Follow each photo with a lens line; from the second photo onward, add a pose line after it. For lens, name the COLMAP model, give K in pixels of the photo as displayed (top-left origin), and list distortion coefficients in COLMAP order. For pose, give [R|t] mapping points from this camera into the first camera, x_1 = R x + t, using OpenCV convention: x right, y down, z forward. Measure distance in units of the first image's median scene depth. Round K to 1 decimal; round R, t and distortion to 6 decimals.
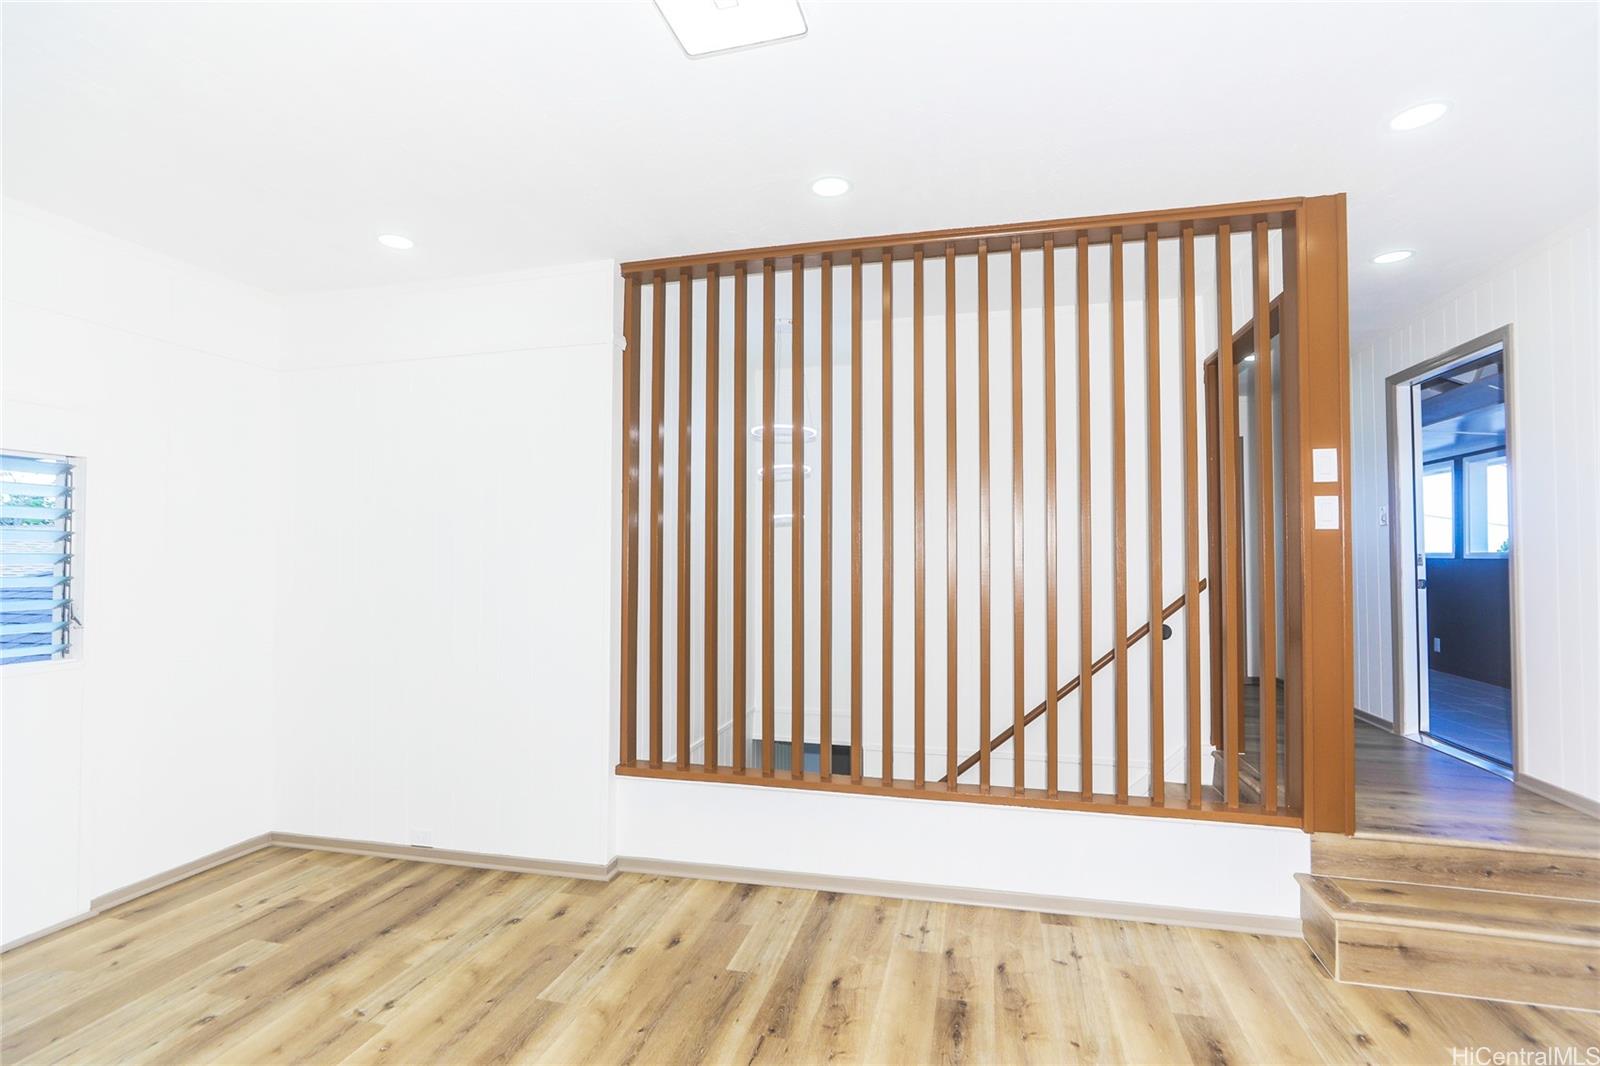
lens RADIAL K [[733.1, 0, 803.1], [0, 733.1, 535.7], [0, 0, 1]] dist [-0.001246, 0.002148]
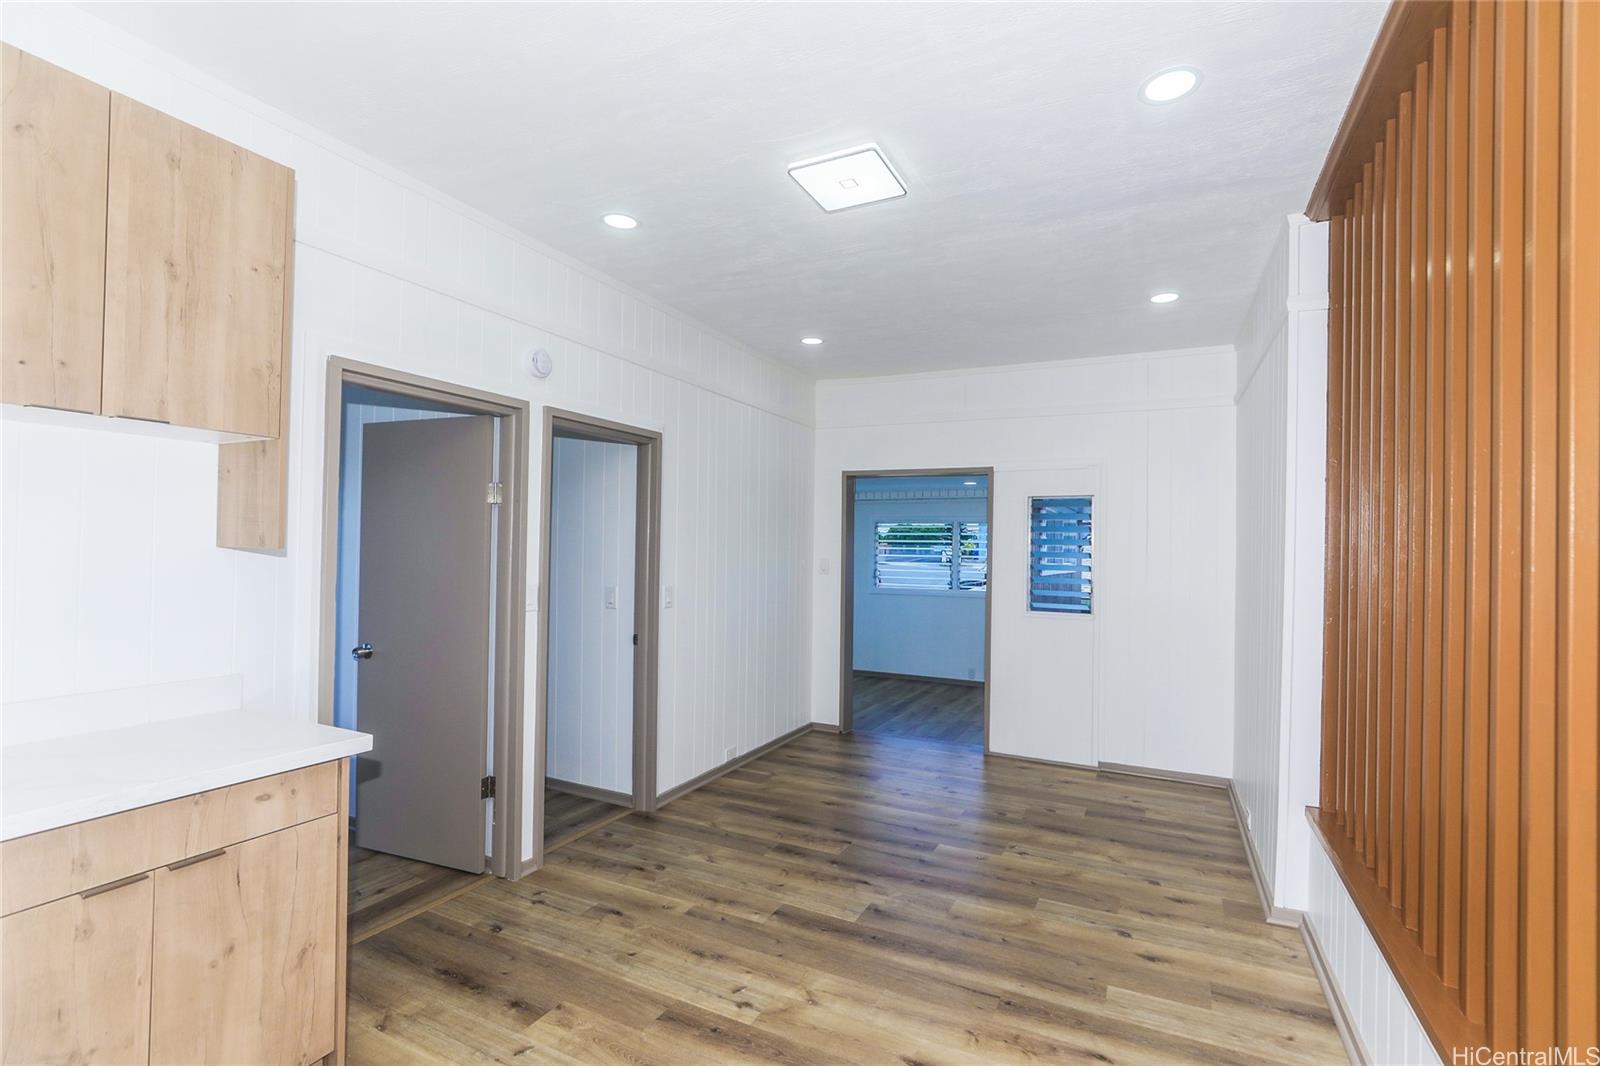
lens RADIAL K [[733.1, 0, 801.1], [0, 733.1, 541.3], [0, 0, 1]] dist [-0.001246, 0.002148]
pose [[-0.207818, -0.014700, -0.978057, 0.822387], [0.010986, 0.999789, -0.017361, 0.028848], [0.978106, -0.014353, -0.207613, 0.740689]]
